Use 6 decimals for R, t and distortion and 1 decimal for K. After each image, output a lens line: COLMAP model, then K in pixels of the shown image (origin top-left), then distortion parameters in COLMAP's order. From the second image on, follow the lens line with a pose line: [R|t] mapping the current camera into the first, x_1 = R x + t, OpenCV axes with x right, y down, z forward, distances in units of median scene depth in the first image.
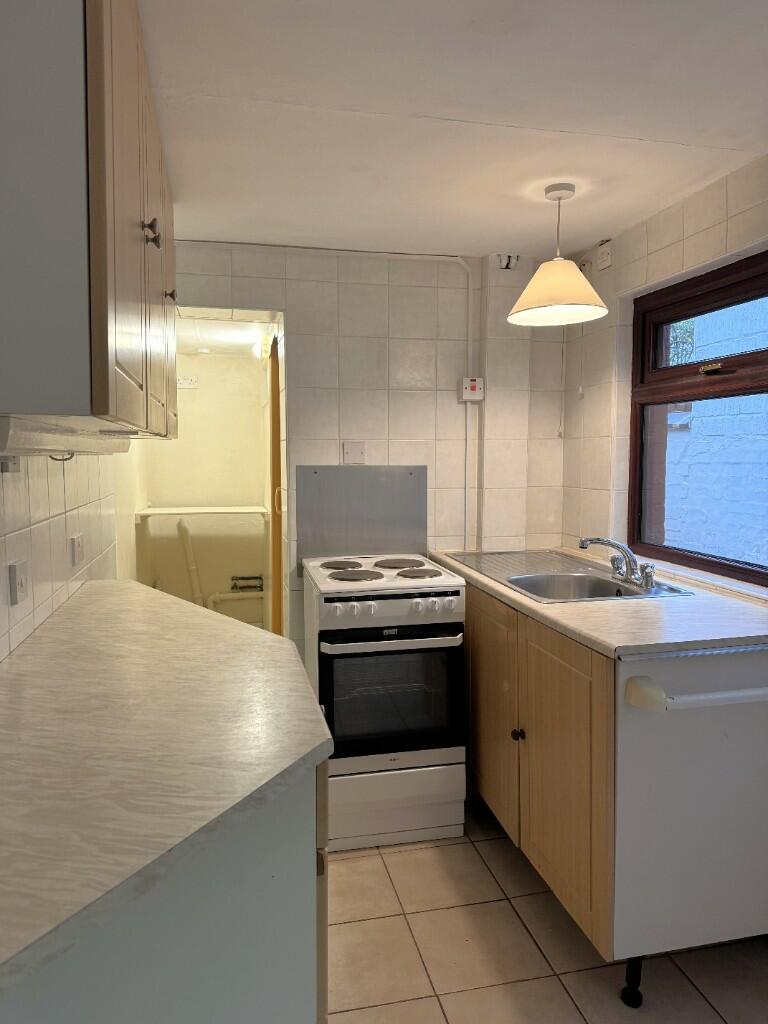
lens RADIAL K [[740.5, 0, 384.8], [0, 740.5, 514.5], [0, 0, 1]] dist [0.063977, -0.046447]
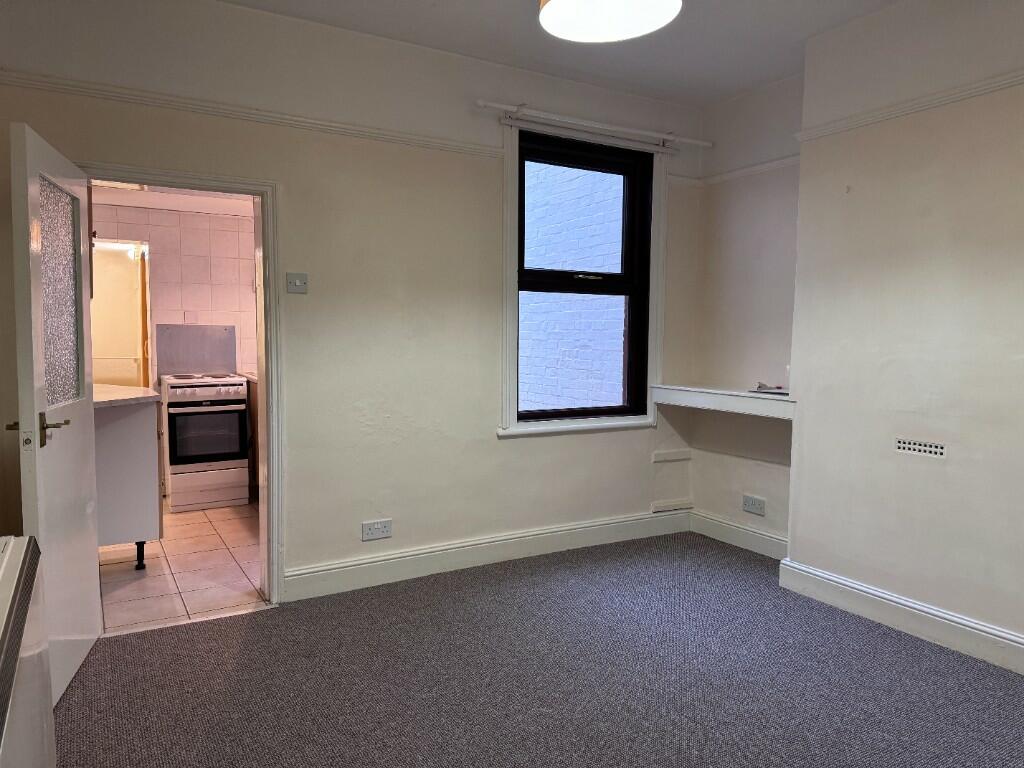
lens RADIAL K [[740.5, 0, 521.2], [0, 740.5, 382.0], [0, 0, 1]] dist [0.063977, -0.046447]
pose [[0.950990, -0.011259, 0.309016, 0.188111], [0.015120, 0.999835, -0.010103, 0.125744], [-0.308851, 0.014280, 0.951003, -1.199065]]
